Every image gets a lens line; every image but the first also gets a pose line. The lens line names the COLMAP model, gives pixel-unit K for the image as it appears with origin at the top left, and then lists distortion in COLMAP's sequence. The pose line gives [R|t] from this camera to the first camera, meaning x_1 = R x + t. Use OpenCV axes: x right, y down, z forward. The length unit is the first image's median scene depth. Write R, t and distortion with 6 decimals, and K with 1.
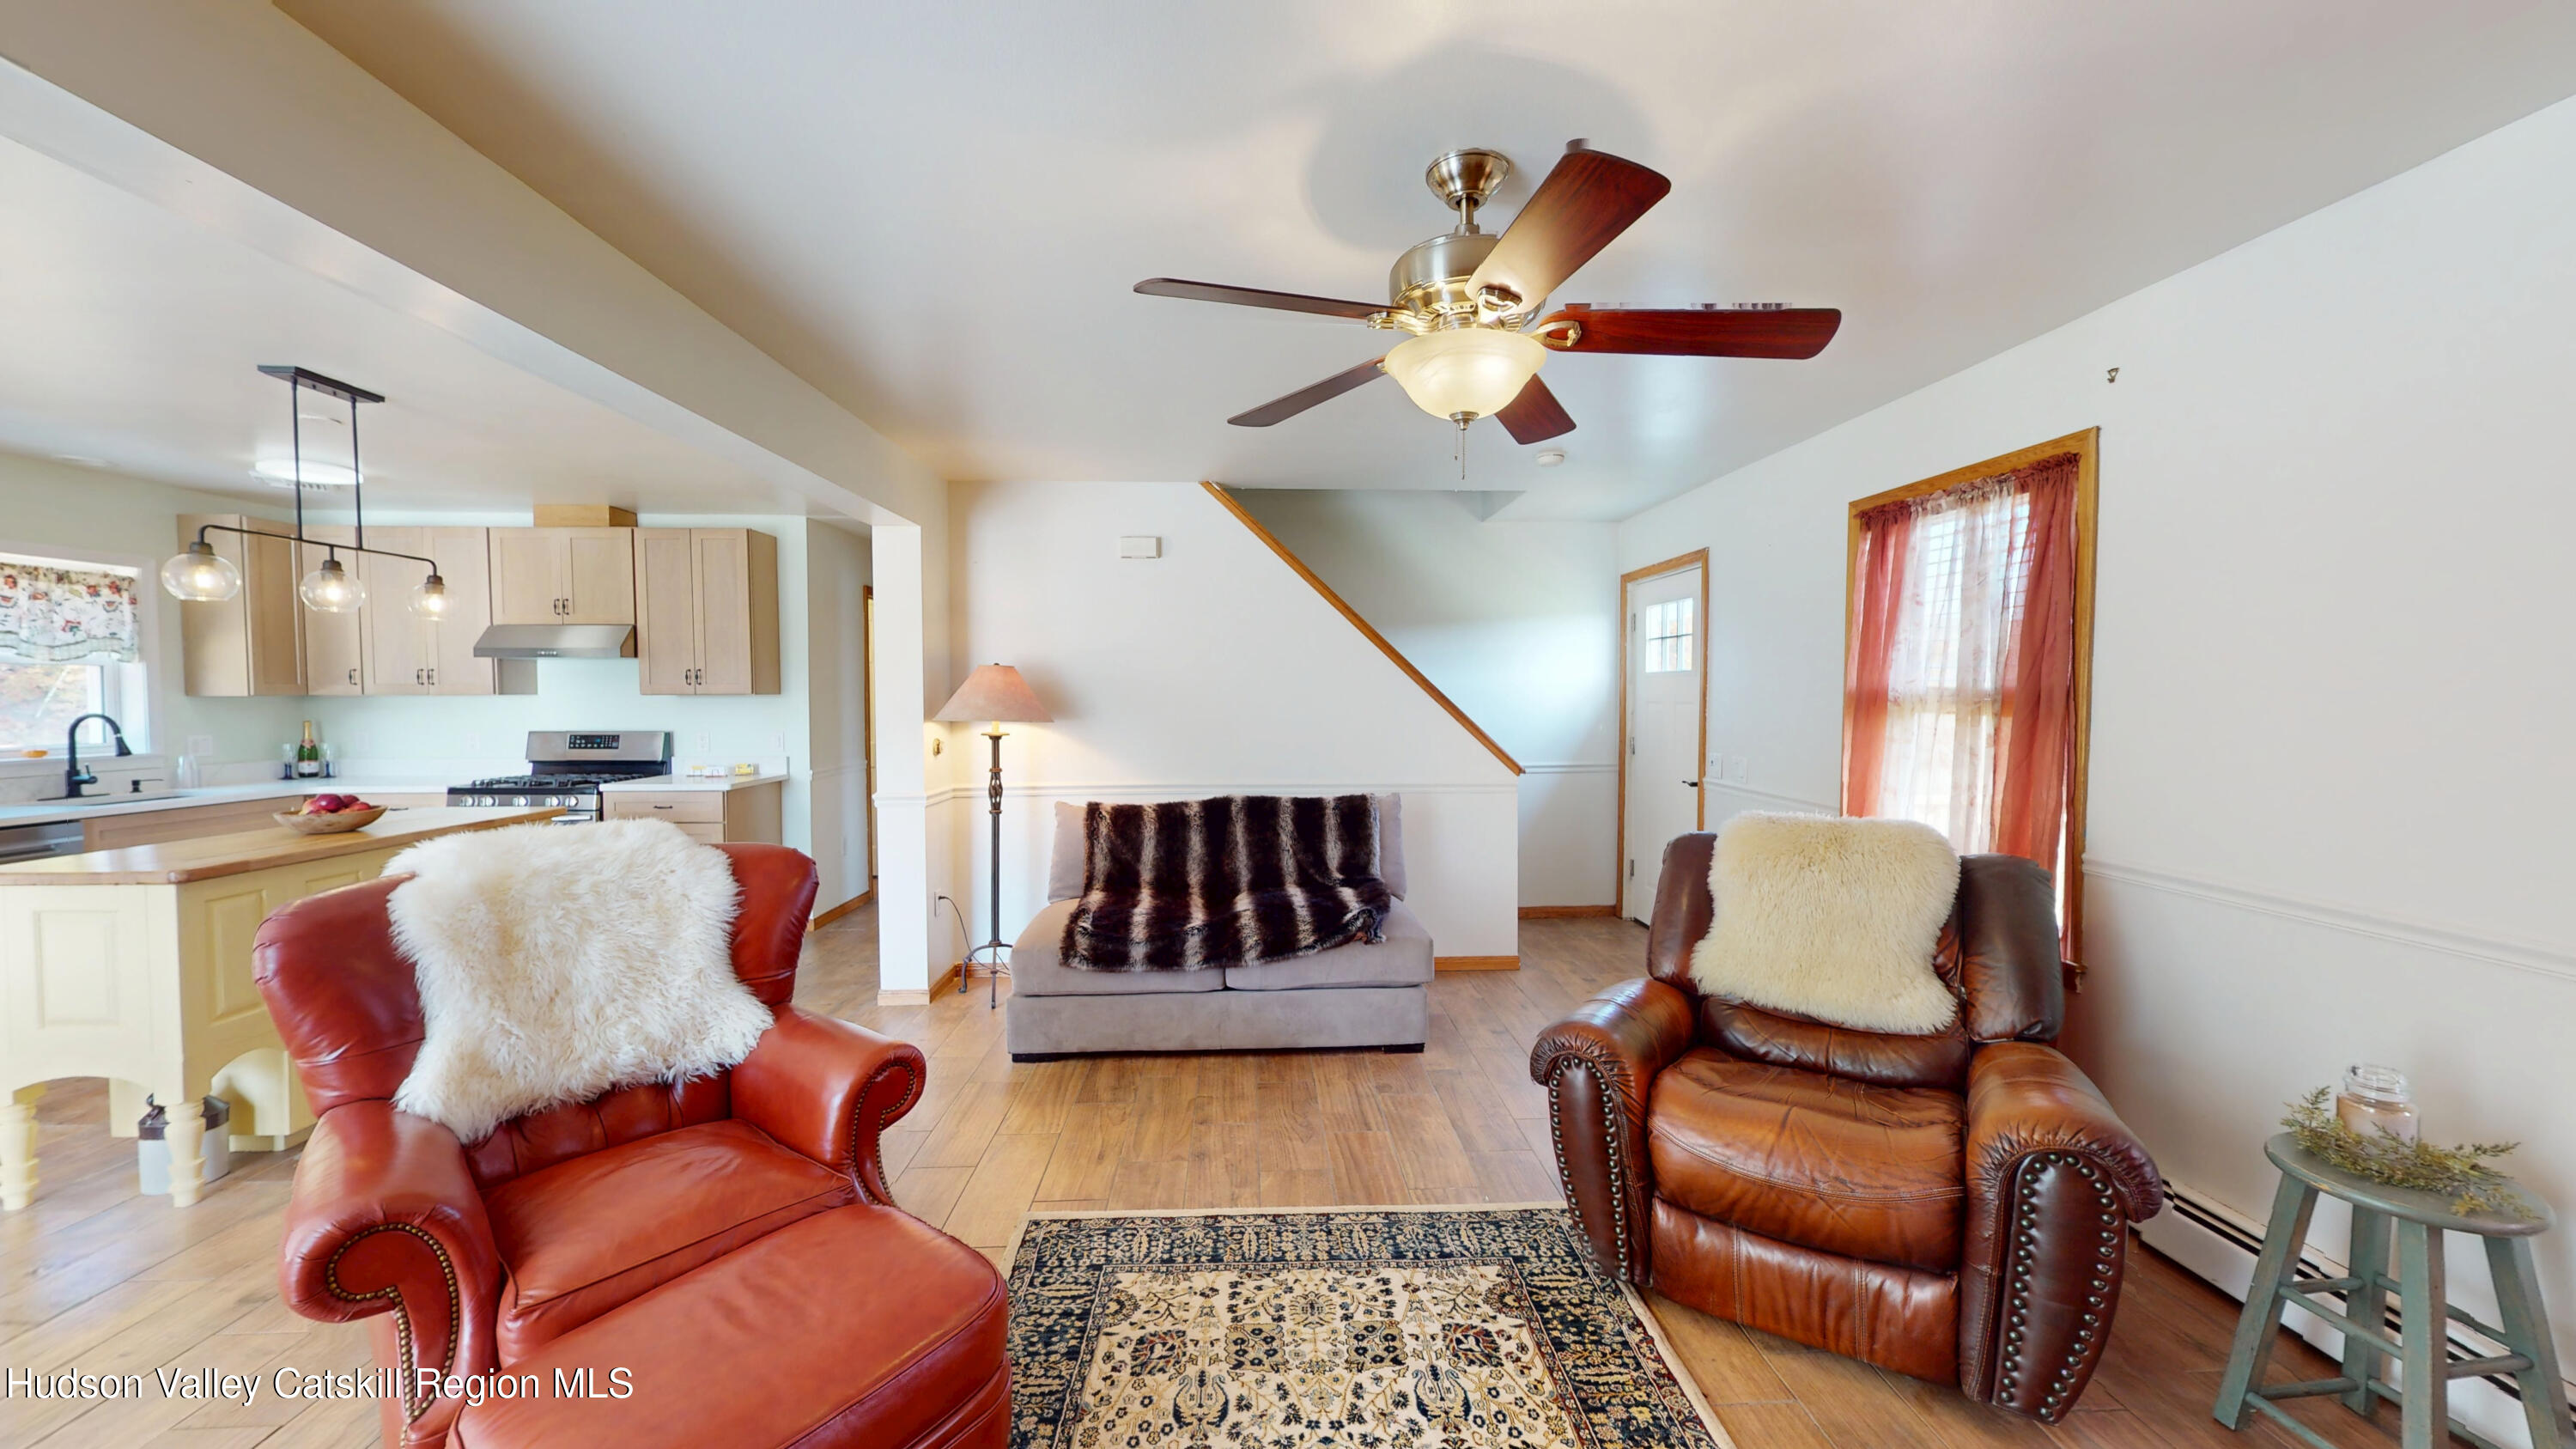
lens RADIAL K [[945.1, 0, 1287.4], [0, 945.1, 725.7], [0, 0, 1]] dist [-0.000348, -0.000089]
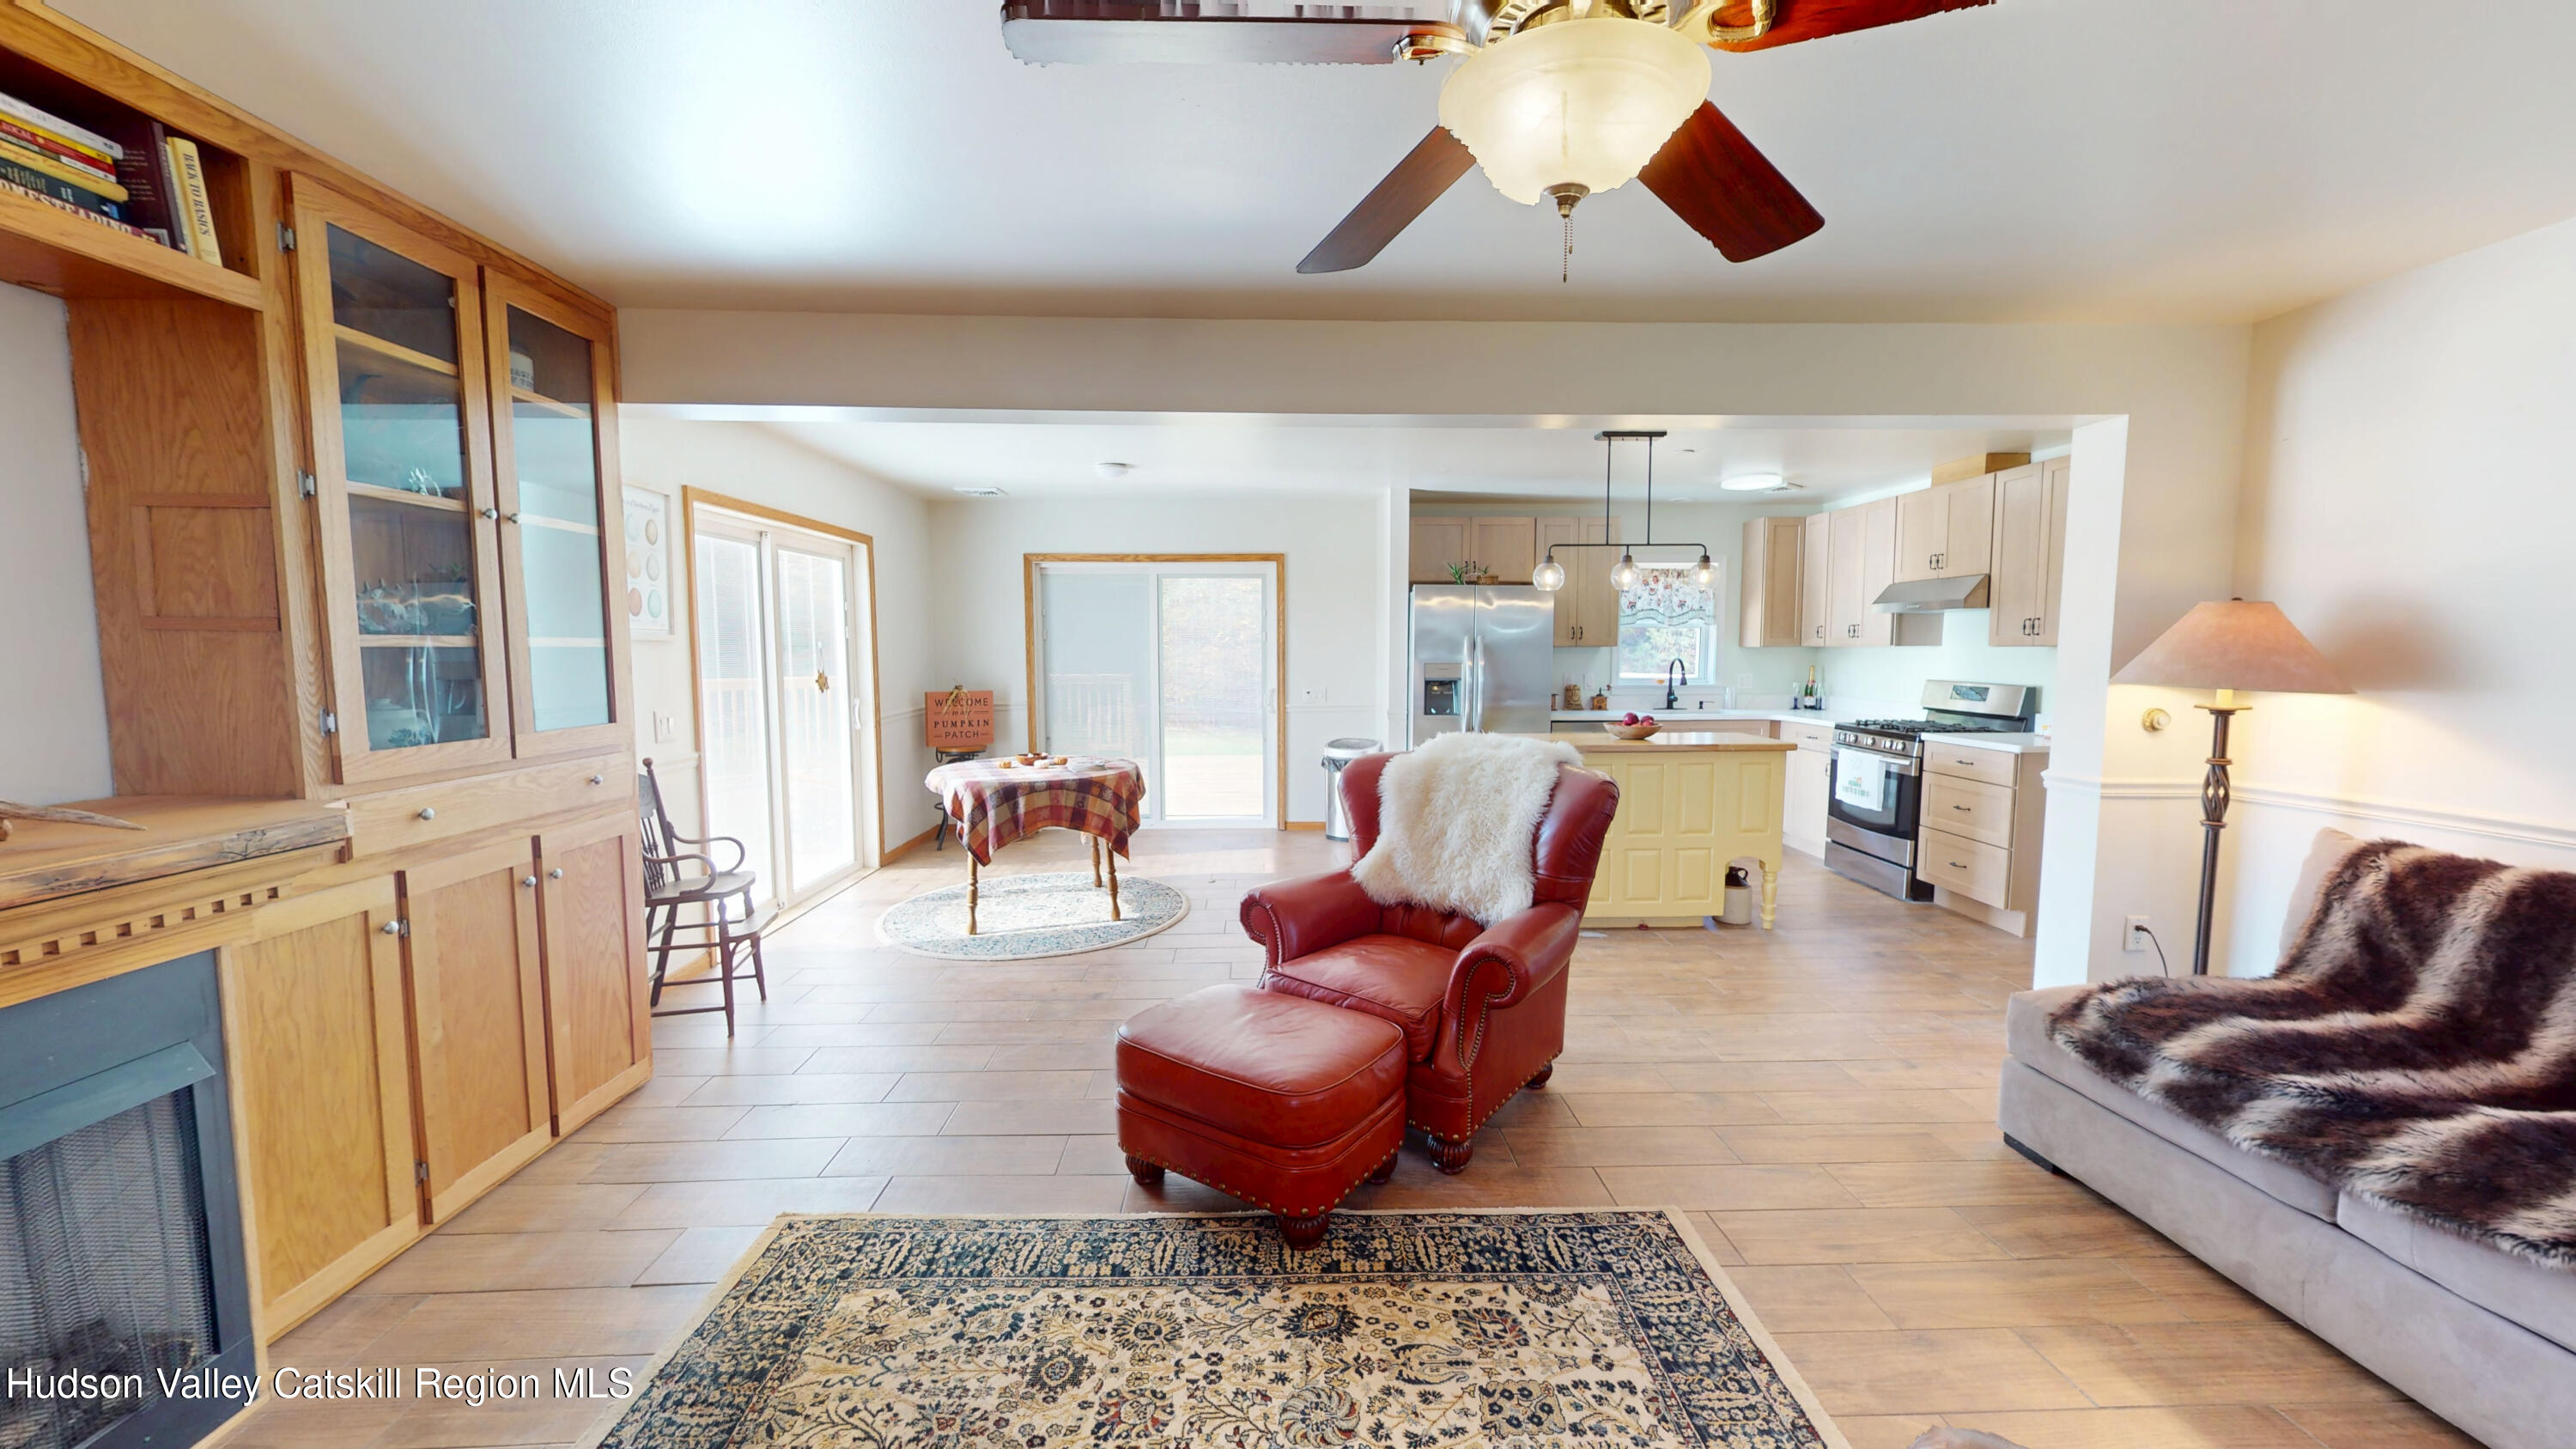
lens RADIAL K [[945.1, 0, 1287.4], [0, 945.1, 725.7], [0, 0, 1]] dist [-0.000348, -0.000089]
pose [[-0.022342, 0.083940, -0.996220, 0.369793], [-0.032604, 0.995878, 0.084643, -0.012481], [0.999219, 0.034372, -0.019514, 0.373894]]
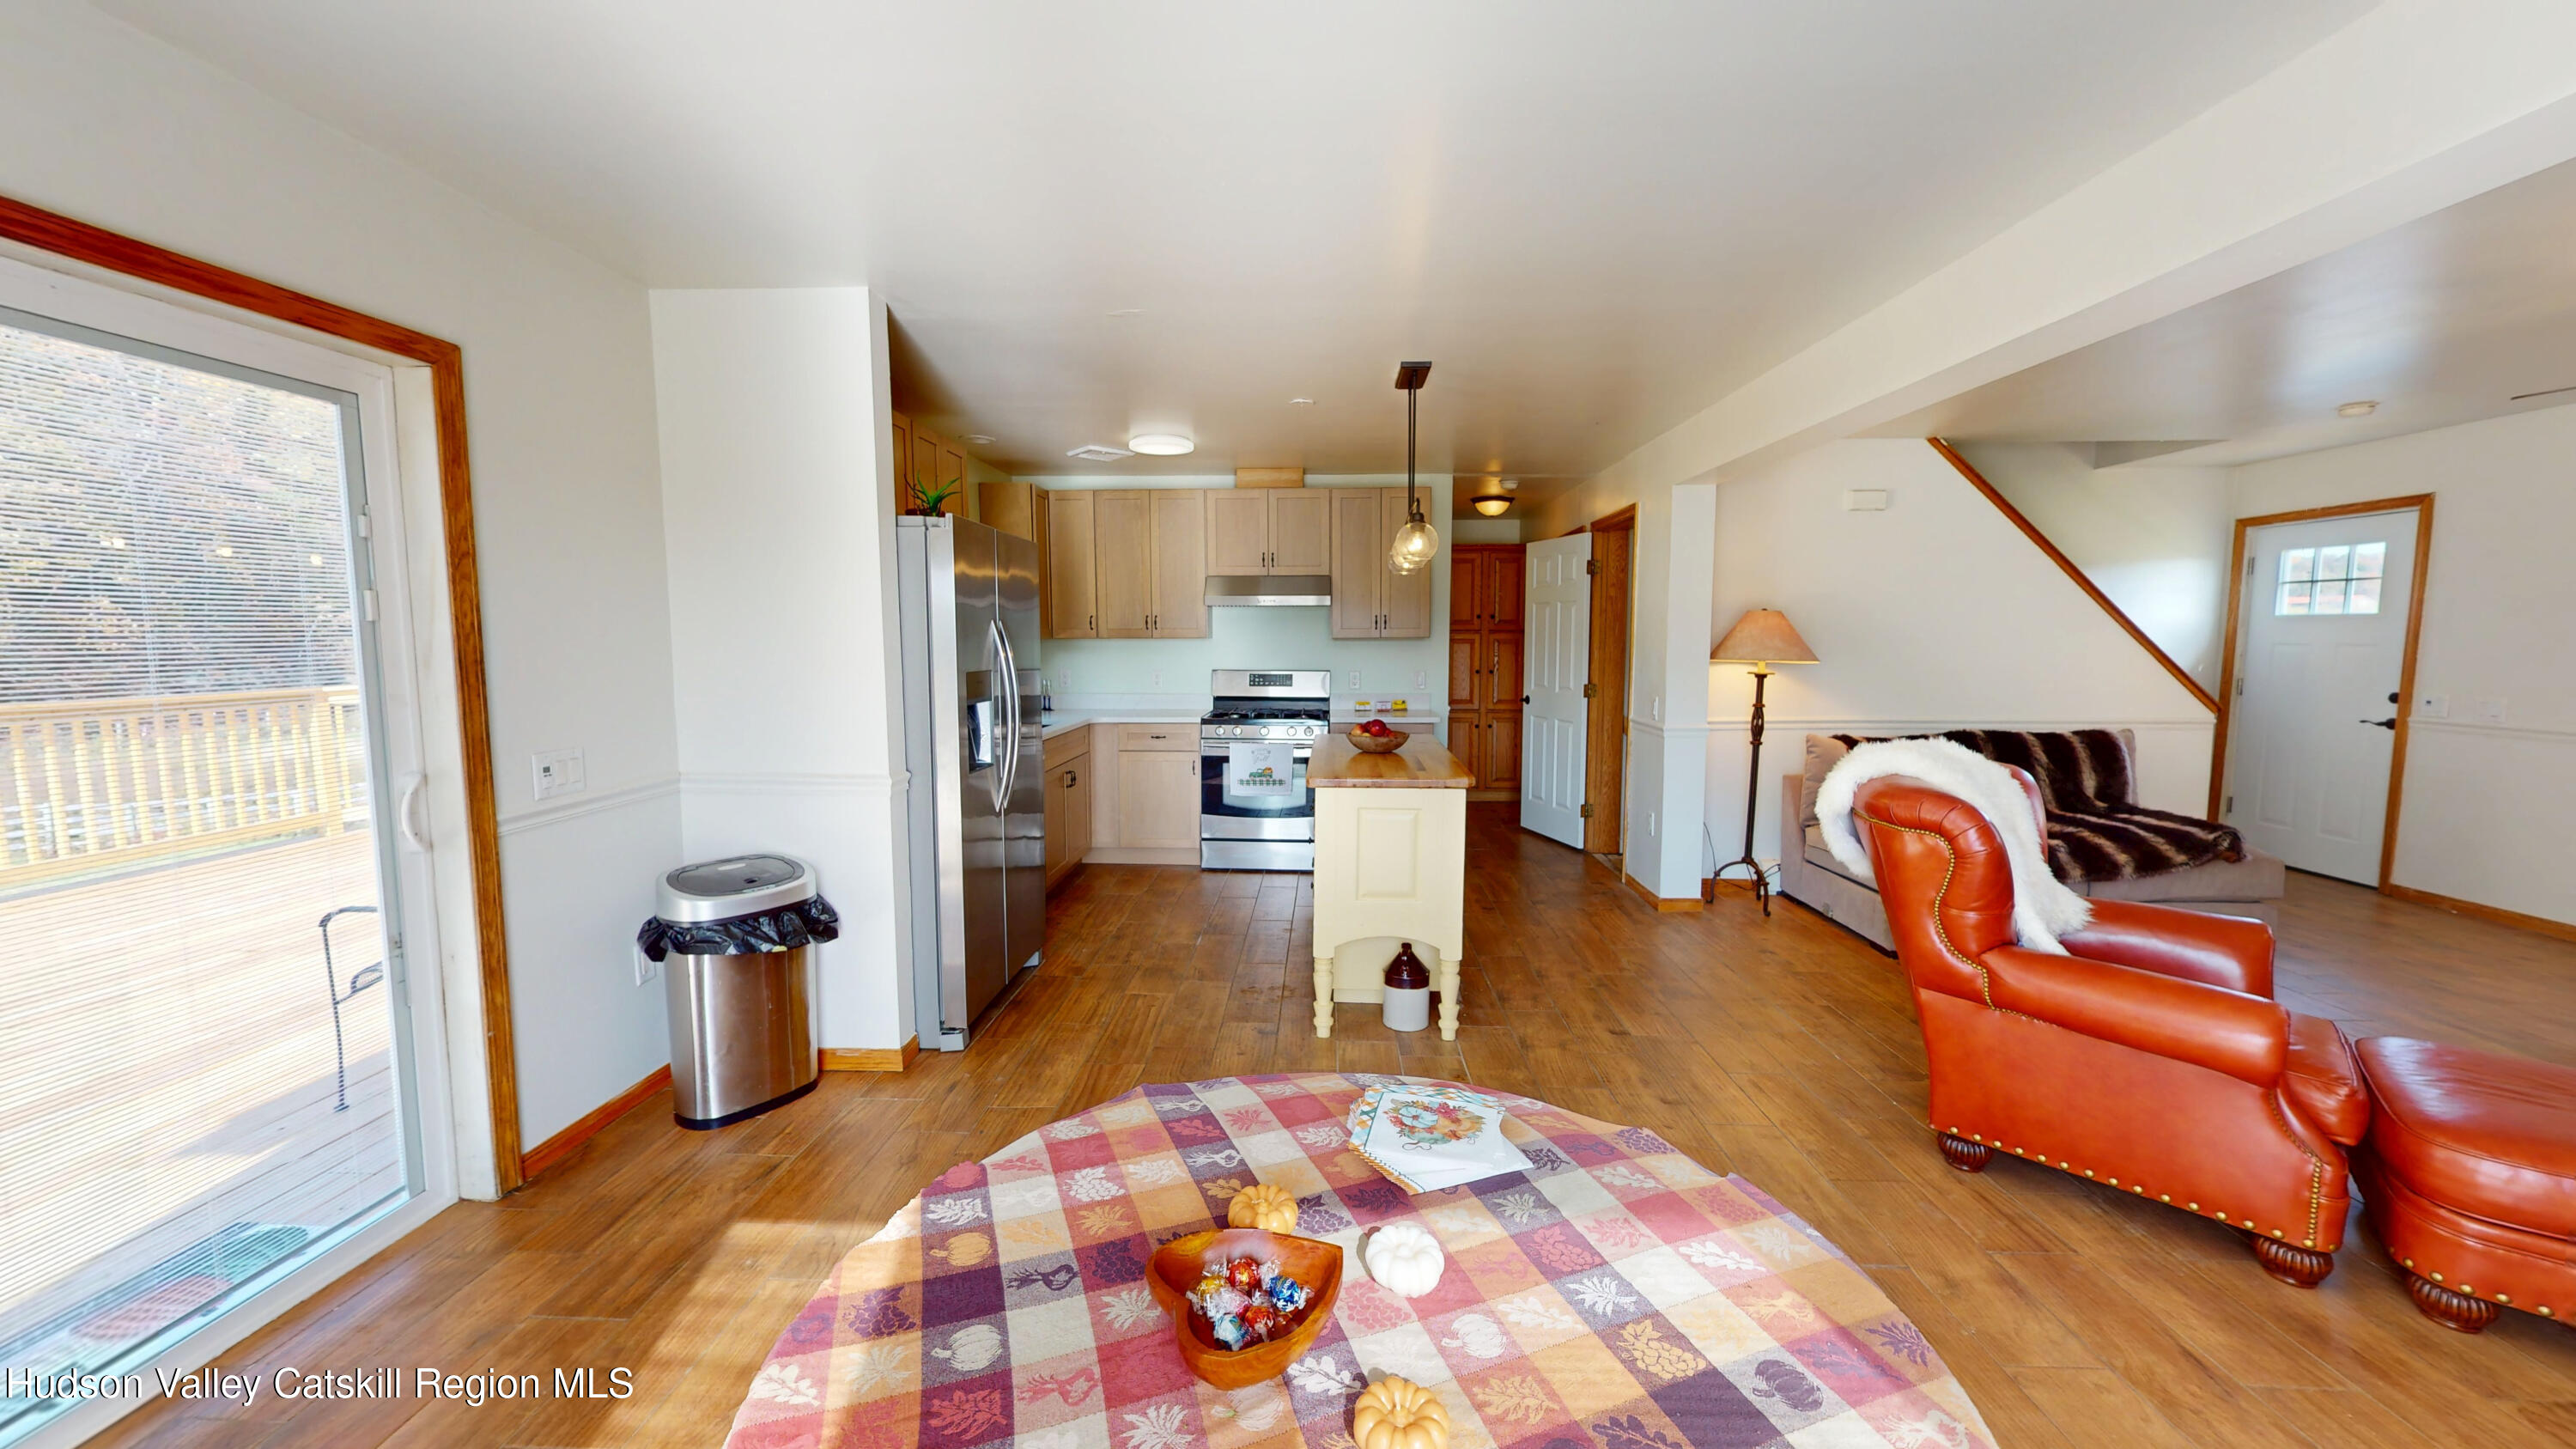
lens RADIAL K [[945.1, 0, 1287.4], [0, 945.1, 725.7], [0, 0, 1]] dist [-0.000348, -0.000089]
pose [[0.995274, 0.008035, -0.096772, -0.776693], [-0.002557, 0.998394, 0.056592, 0.010065], [0.097071, -0.056078, 0.993696, -0.168993]]
